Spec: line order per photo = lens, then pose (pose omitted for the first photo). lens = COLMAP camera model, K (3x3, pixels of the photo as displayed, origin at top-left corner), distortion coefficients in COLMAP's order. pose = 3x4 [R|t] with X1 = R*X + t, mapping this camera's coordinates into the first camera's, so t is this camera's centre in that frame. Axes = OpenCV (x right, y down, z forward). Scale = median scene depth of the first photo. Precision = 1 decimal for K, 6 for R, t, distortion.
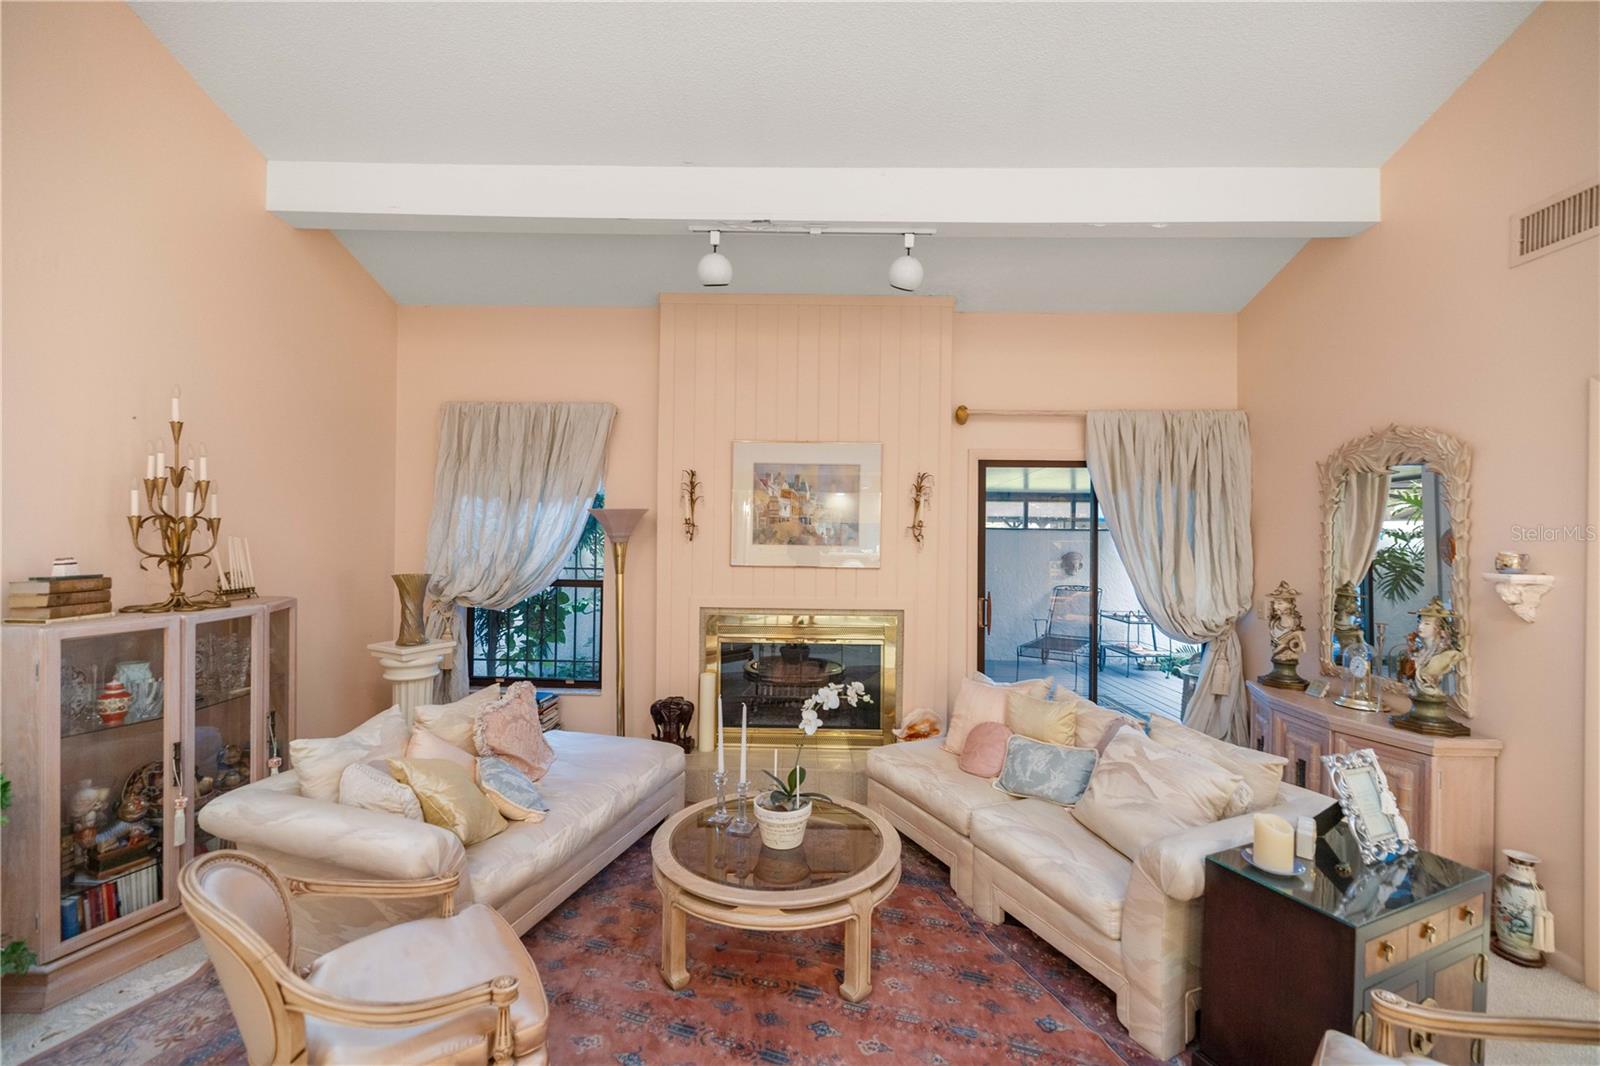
lens RADIAL K [[668.1, 0, 794.9], [0, 668.1, 533.3], [0, 0, 1]] dist [0.000140, -0.000533]
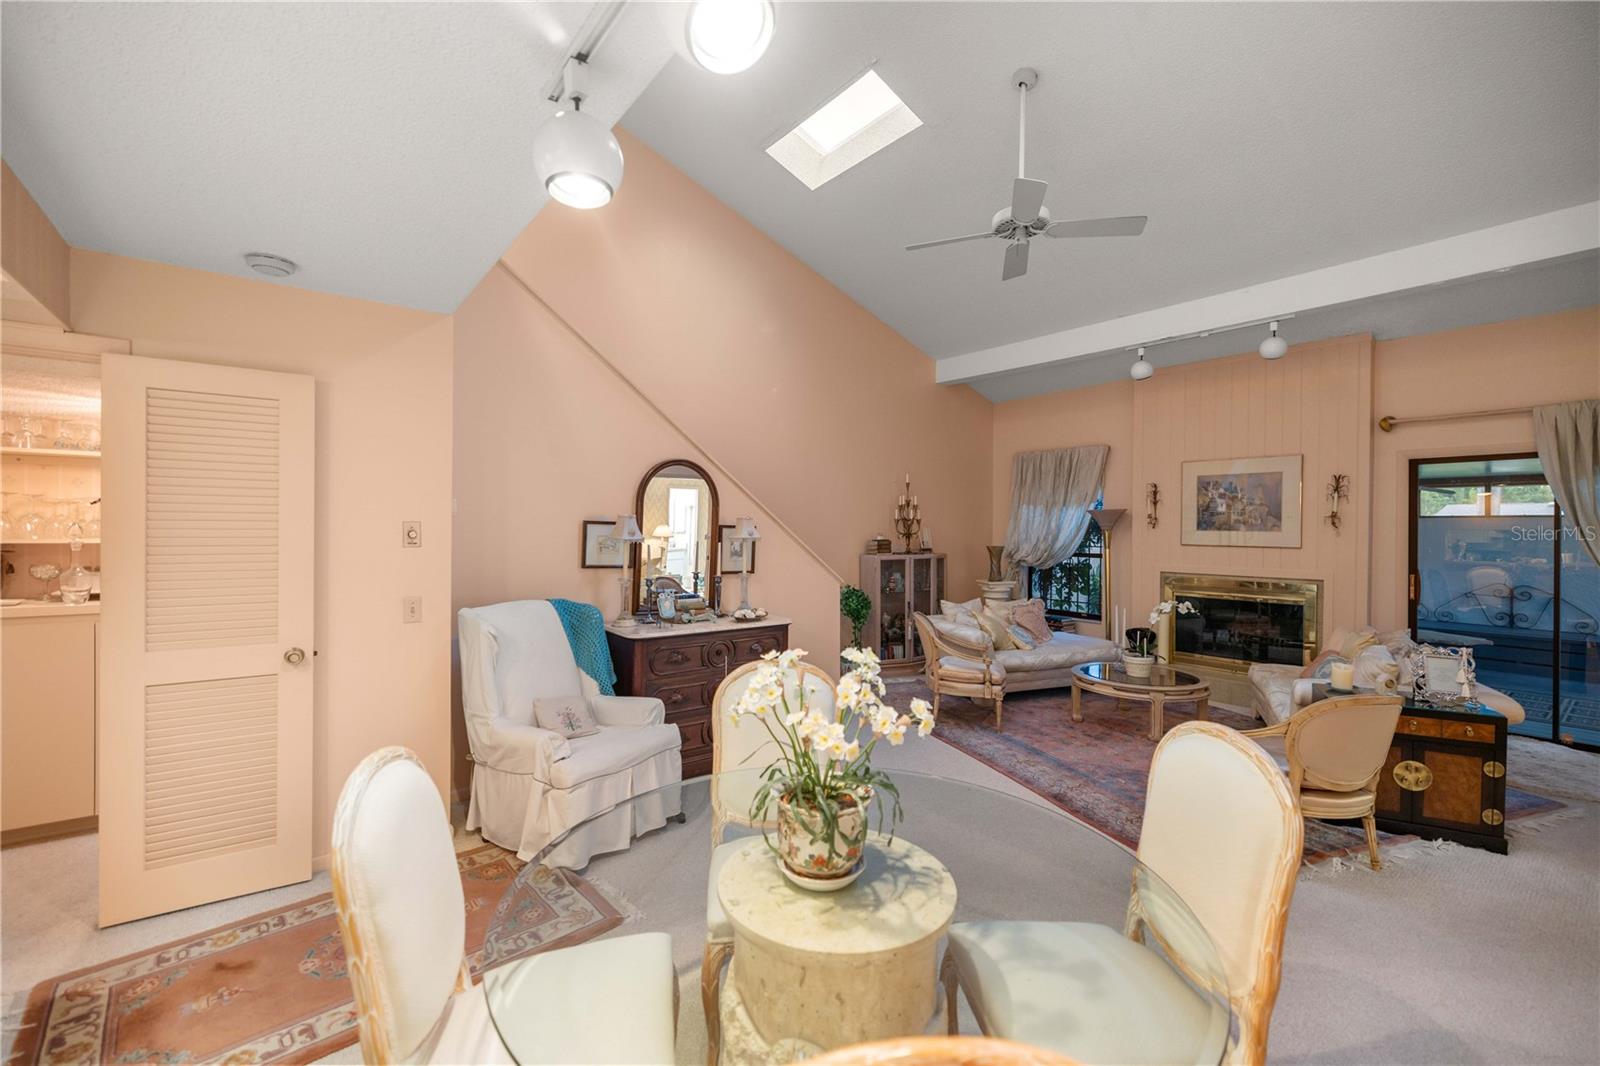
lens RADIAL K [[668.1, 0, 794.9], [0, 668.1, 533.3], [0, 0, 1]] dist [0.000140, -0.000533]
pose [[0.624215, -0.001836, -0.781250, 0.576927], [0.004781, 0.999987, 0.001469, 0.017453], [0.781238, -0.004652, 0.624216, -0.670780]]
